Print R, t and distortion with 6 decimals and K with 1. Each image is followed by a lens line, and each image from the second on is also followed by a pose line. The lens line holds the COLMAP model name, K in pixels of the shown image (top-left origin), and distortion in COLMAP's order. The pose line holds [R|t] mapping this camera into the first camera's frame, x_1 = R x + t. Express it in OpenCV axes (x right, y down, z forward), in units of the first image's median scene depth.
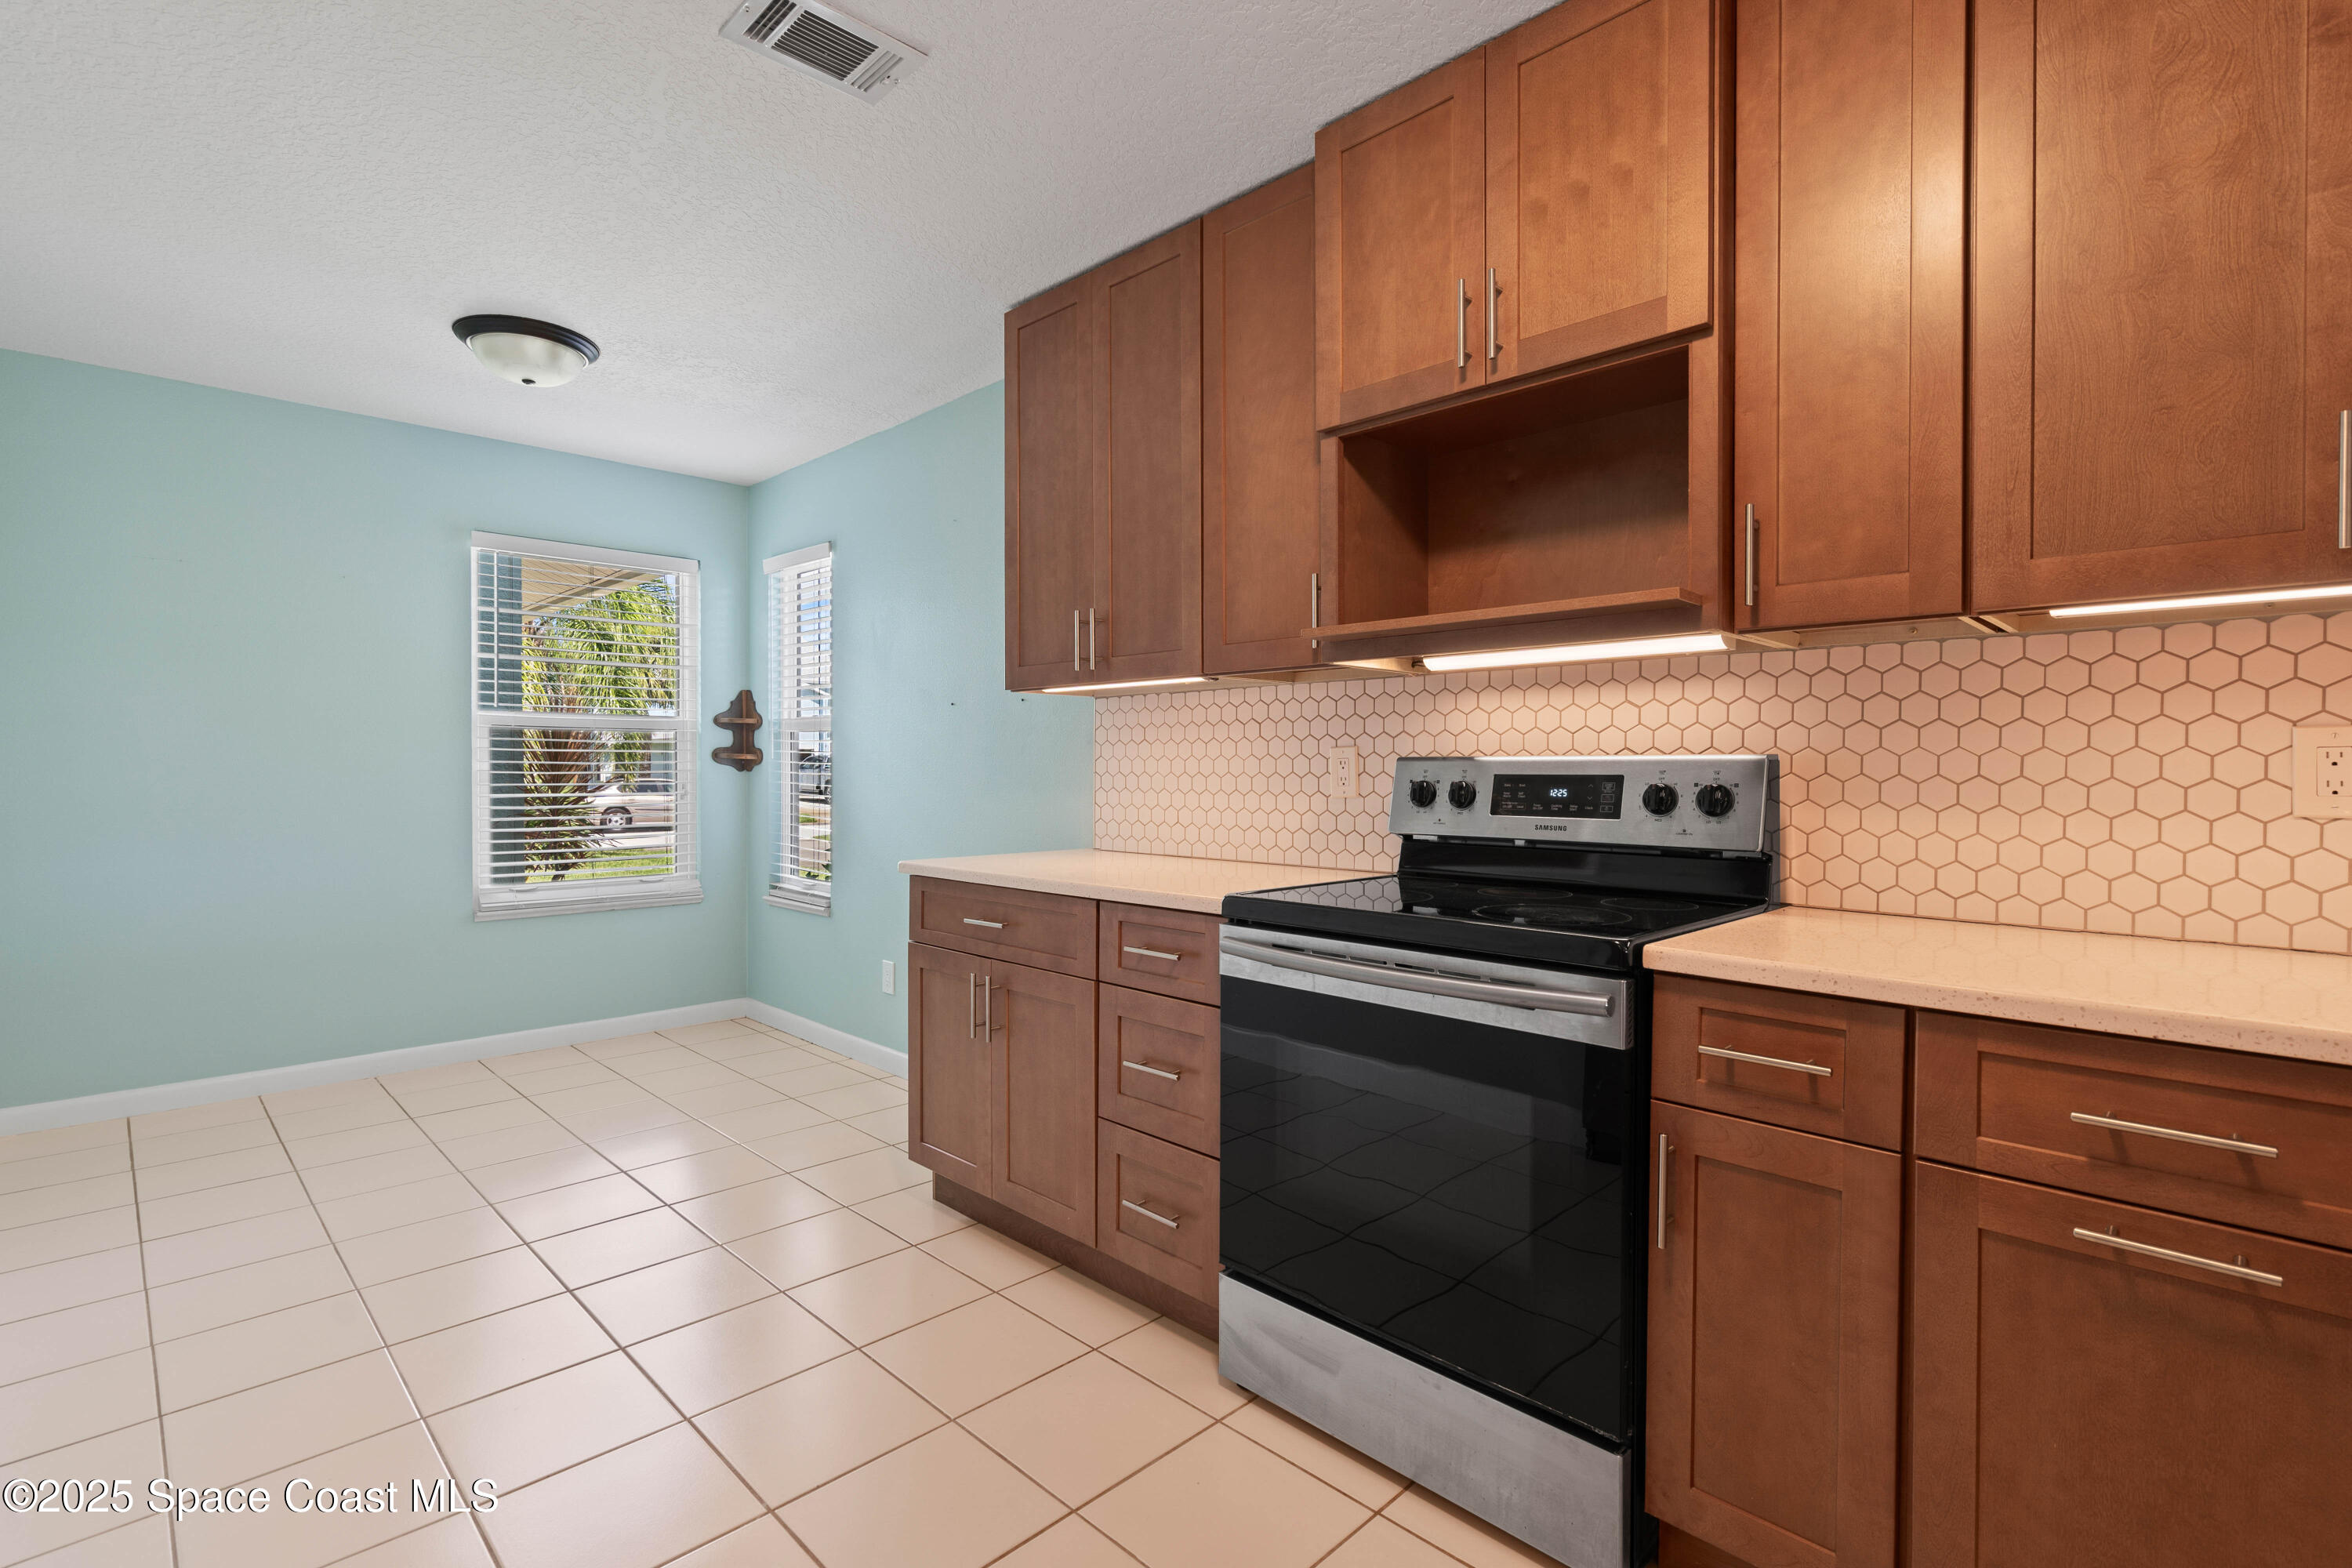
lens RADIAL K [[1074.3, 0, 1177.4], [0, 1074.3, 771.5], [0, 0, 1]] dist [-0.003733, -0.000128]
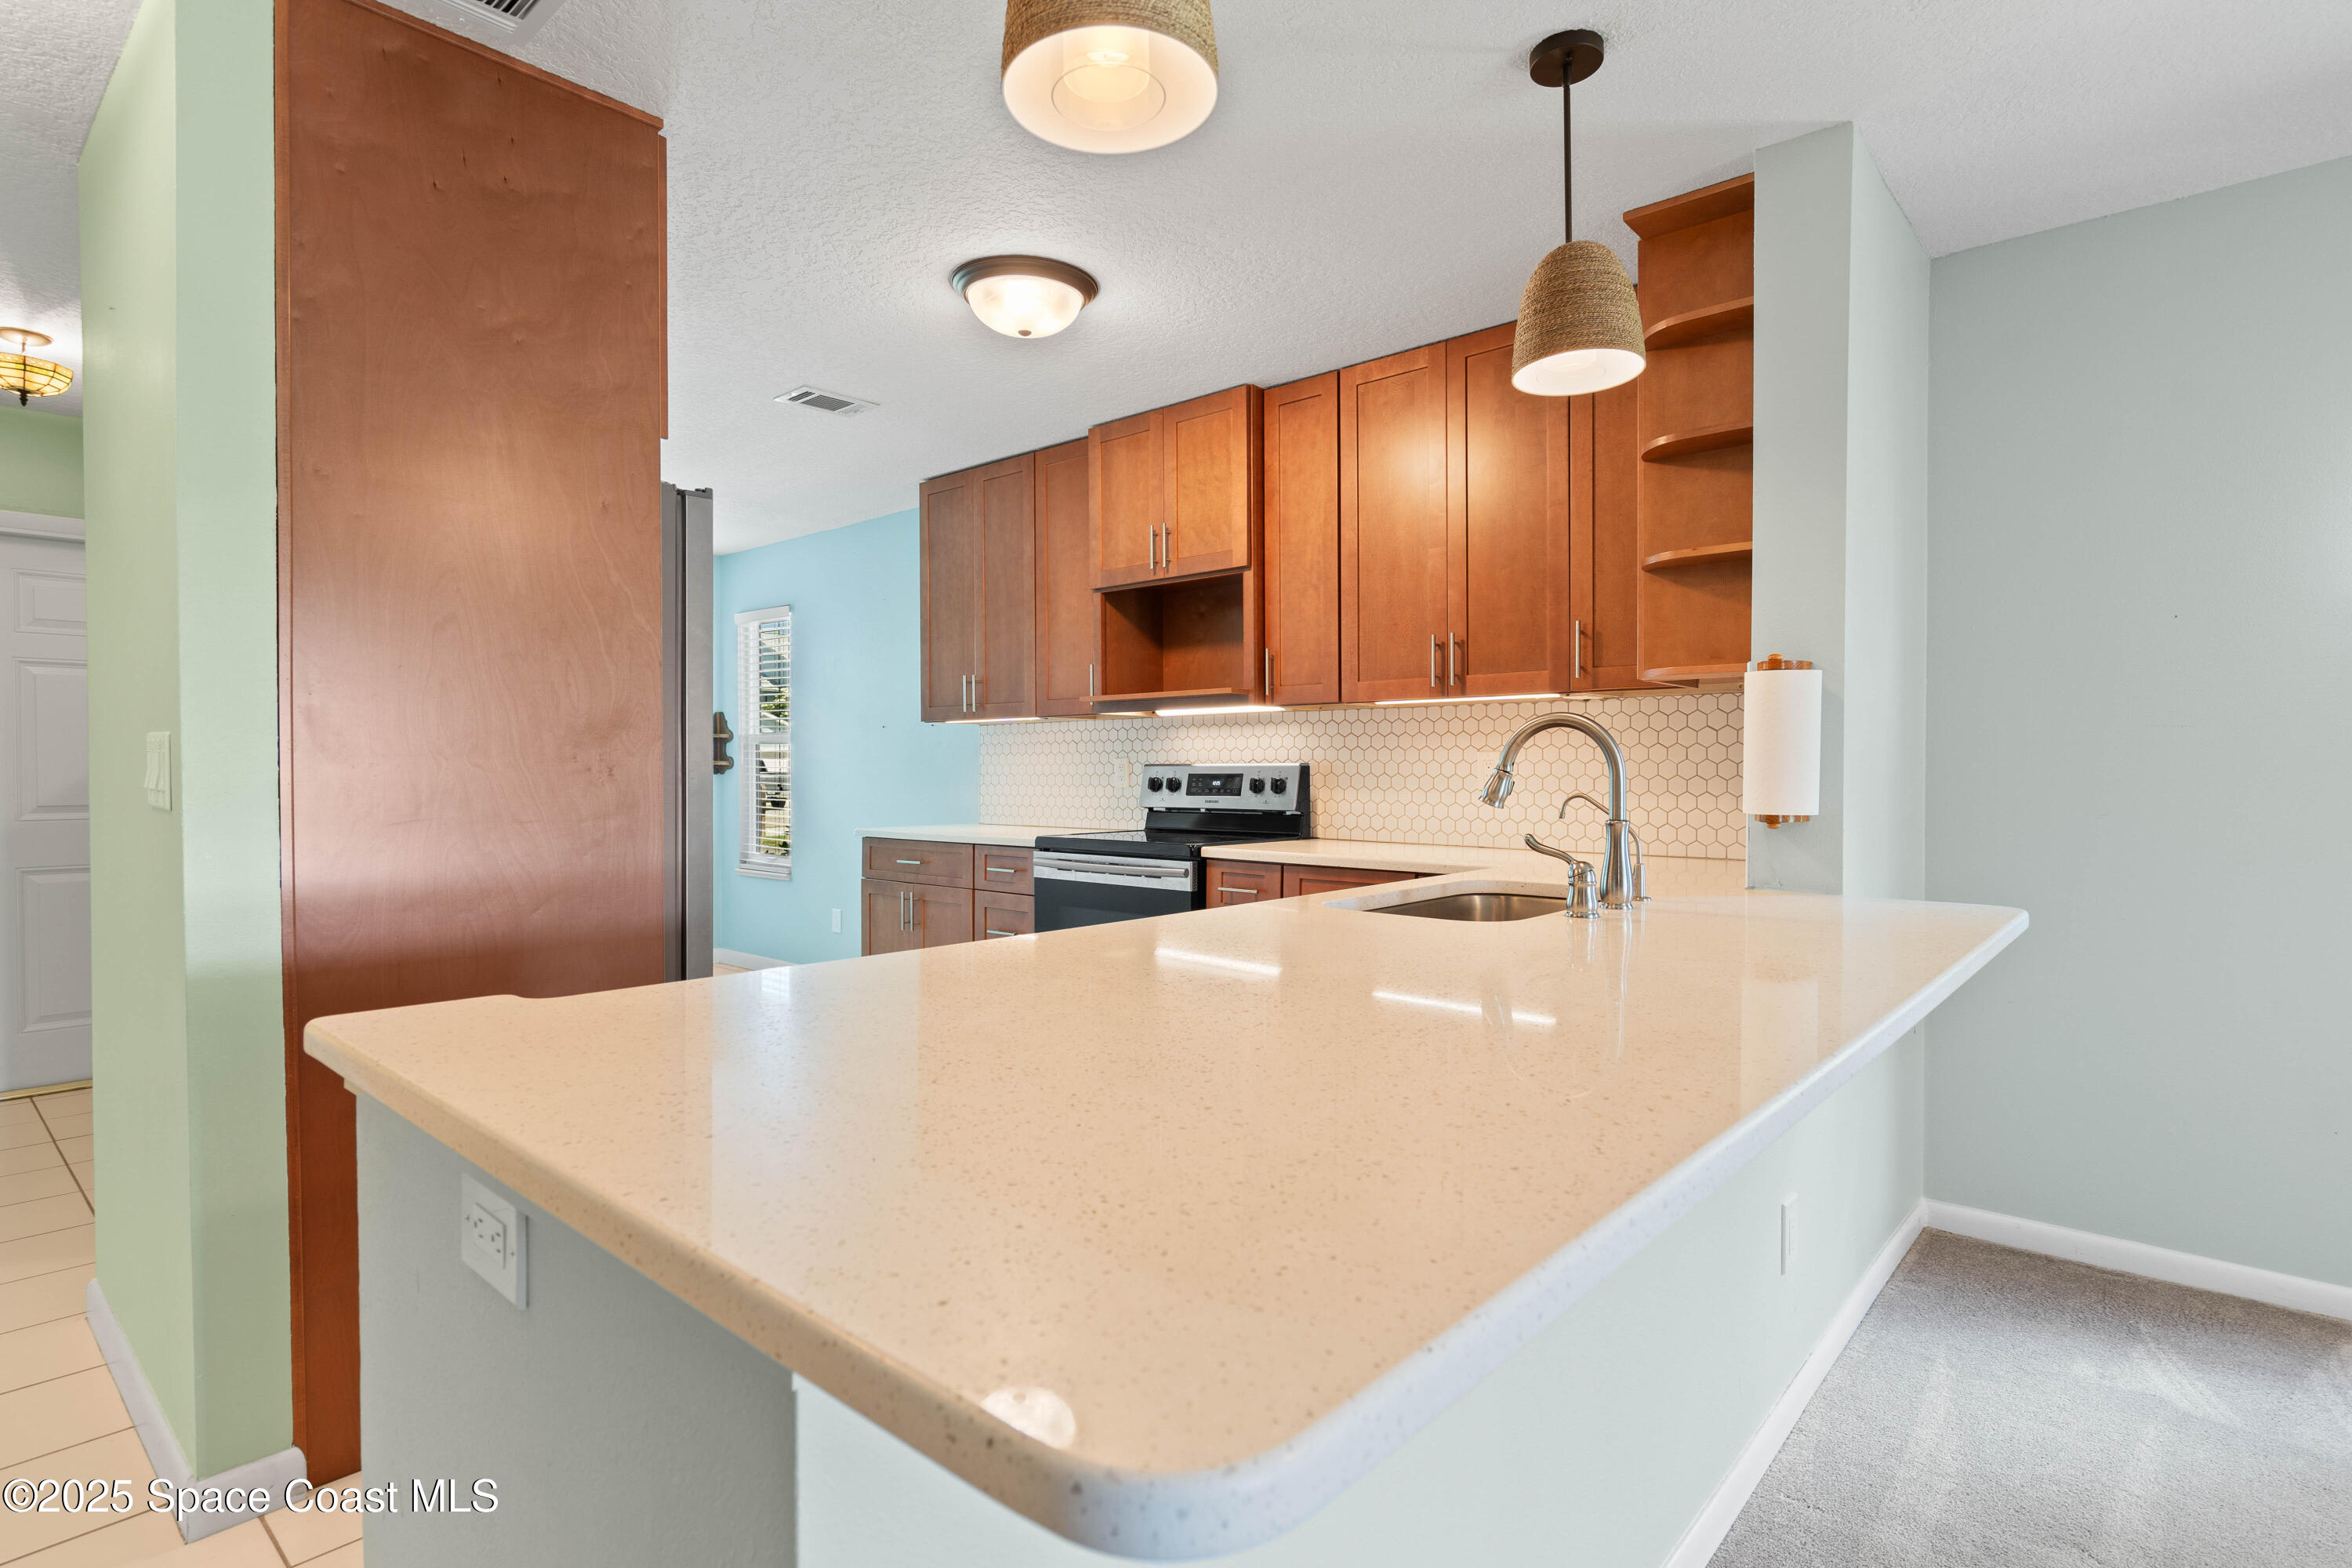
lens RADIAL K [[1171.9, 0, 1181.4], [0, 1171.9, 783.8], [0, 0, 1]] dist [0.004041, 0.000396]
pose [[0.998134, -0.004053, 0.060925, 0.158246], [0.003538, 0.999957, 0.008561, 0.002890], [-0.060958, -0.008330, 0.998106, -1.008104]]
